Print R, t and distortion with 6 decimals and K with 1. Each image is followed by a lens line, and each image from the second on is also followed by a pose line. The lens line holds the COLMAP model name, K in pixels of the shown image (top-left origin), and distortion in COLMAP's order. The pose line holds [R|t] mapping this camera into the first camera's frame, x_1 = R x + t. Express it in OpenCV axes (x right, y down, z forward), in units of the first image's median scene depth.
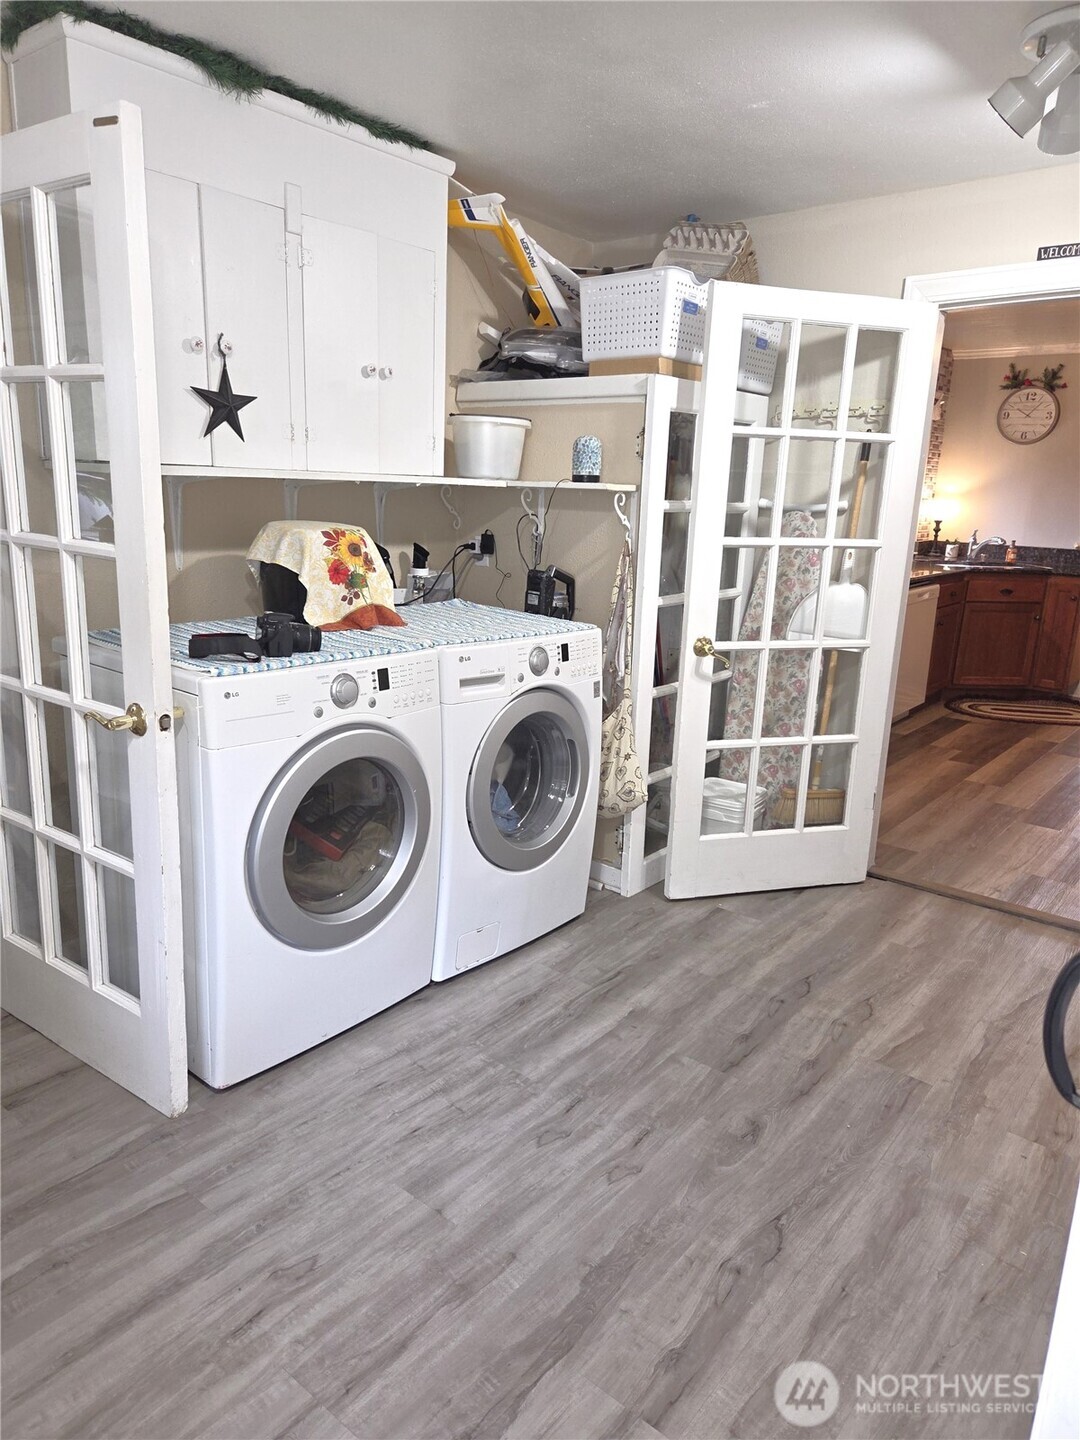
lens RADIAL K [[967.6, 0, 535.2], [0, 967.6, 715.6], [0, 0, 1]] dist [0.071607, -0.046802]
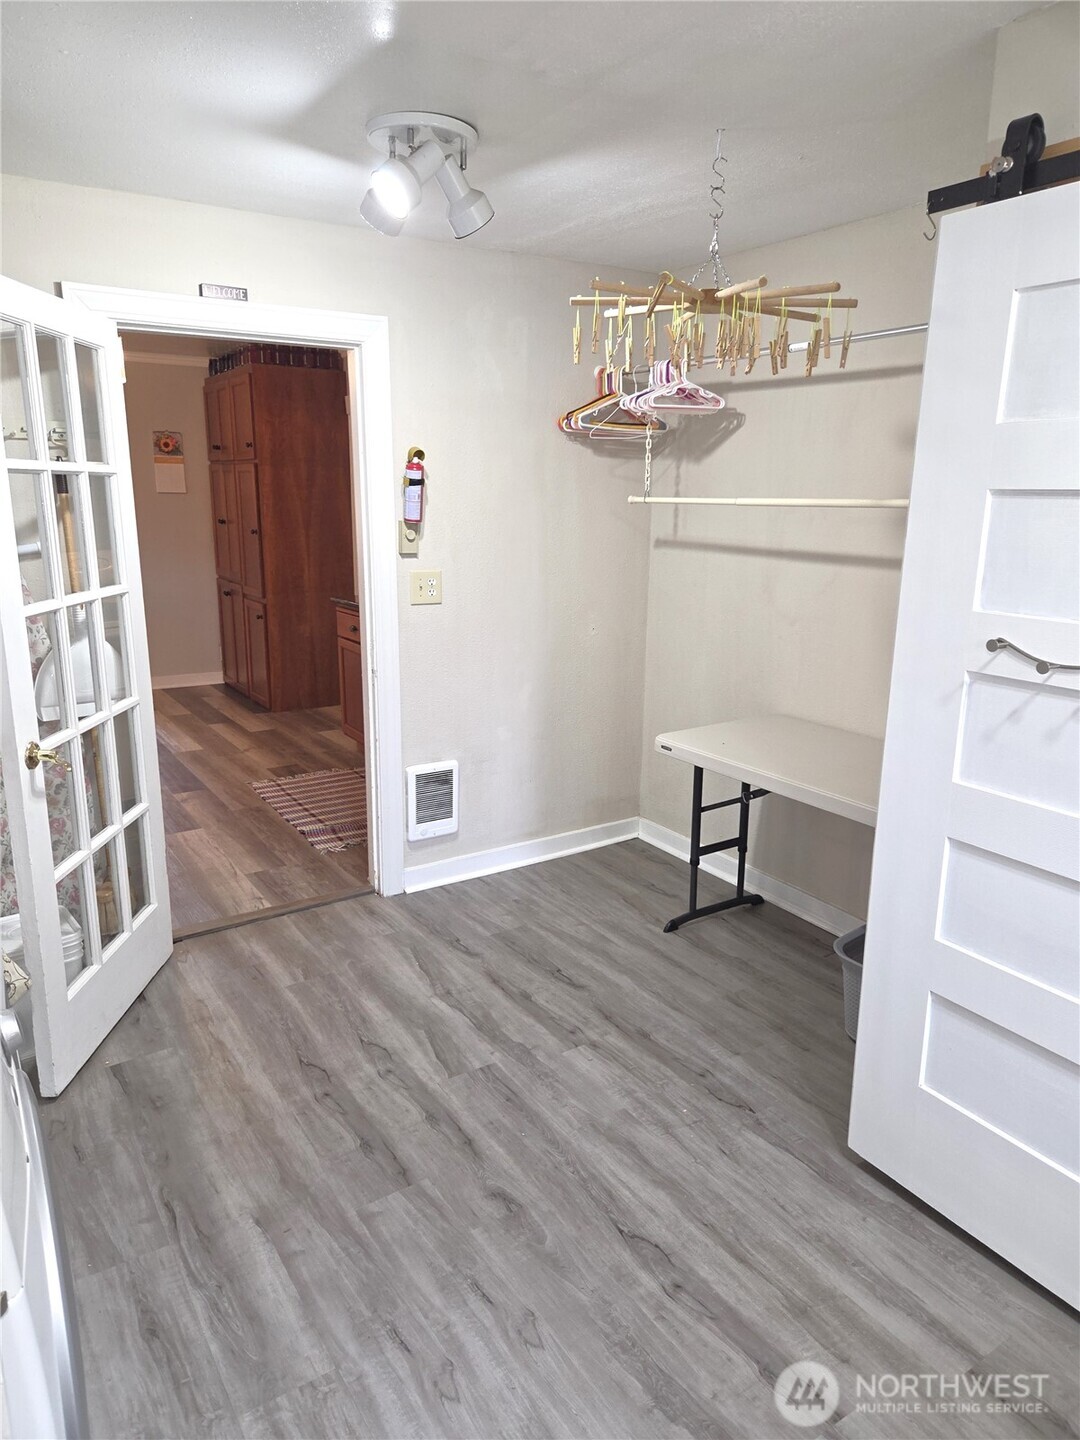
lens RADIAL K [[967.6, 0, 536.0], [0, 967.6, 724.5], [0, 0, 1]] dist [0.071607, -0.046802]
pose [[0.305489, -0.261305, 0.915639, -0.464915], [0.222292, 0.954609, 0.198262, -0.189041], [-0.925885, 0.142973, 0.349709, 0.471315]]
